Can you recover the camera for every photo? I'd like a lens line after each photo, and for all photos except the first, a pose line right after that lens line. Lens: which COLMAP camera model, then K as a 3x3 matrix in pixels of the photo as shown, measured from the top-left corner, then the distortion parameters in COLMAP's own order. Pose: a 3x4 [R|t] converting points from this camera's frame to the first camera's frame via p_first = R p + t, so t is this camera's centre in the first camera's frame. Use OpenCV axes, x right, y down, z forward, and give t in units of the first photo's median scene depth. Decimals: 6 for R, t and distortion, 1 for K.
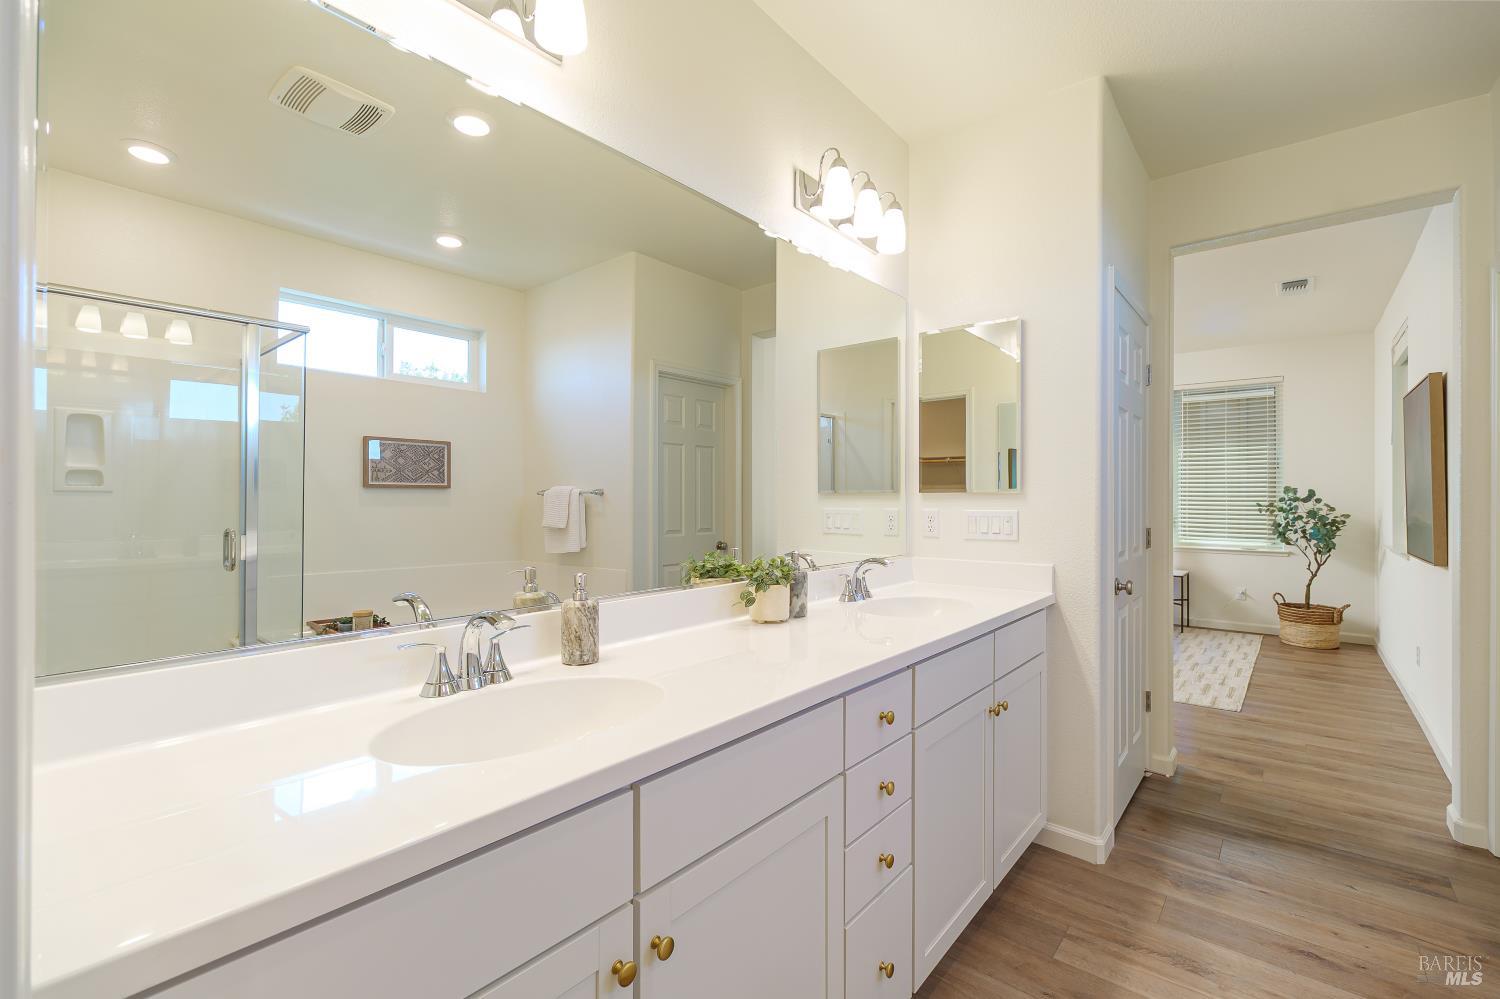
lens RADIAL K [[639.9, 0, 746.1], [0, 639.9, 501.3], [0, 0, 1]] dist [-0.002693, -0.005384]
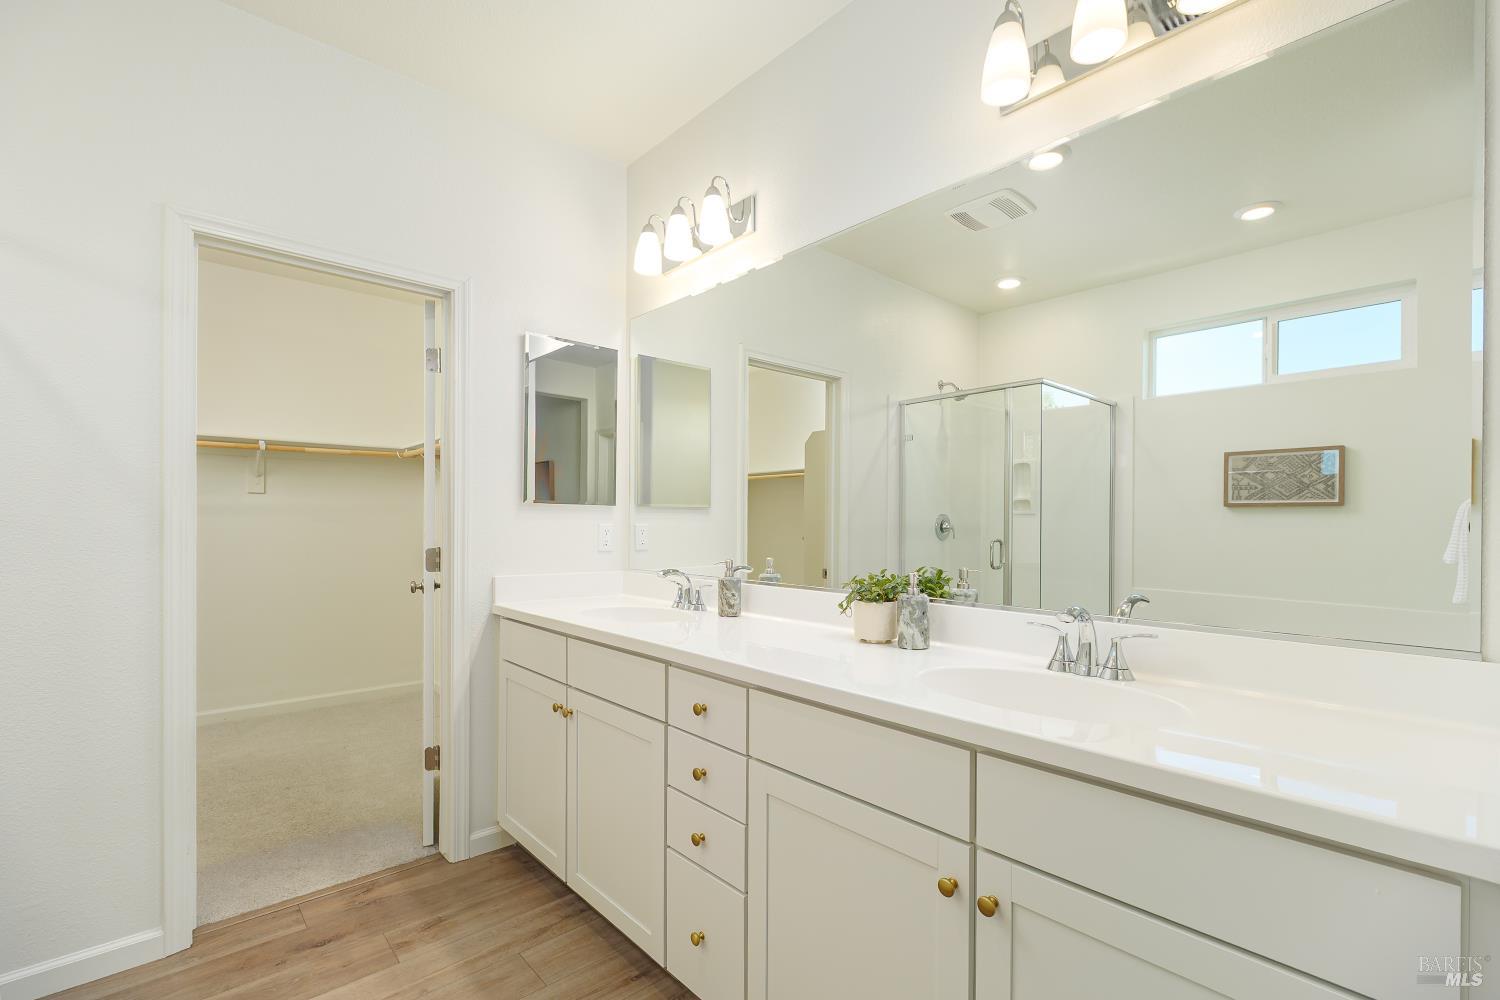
lens RADIAL K [[670.2, 0, 751.1], [0, 670.2, 524.1], [0, 0, 1]] dist [-0.001323, -0.000260]
pose [[-0.124085, 0.002992, -0.992267, 0.460969], [-0.009025, 0.999951, 0.004144, 0.005611], [0.992231, 0.009469, -0.124052, 0.420097]]
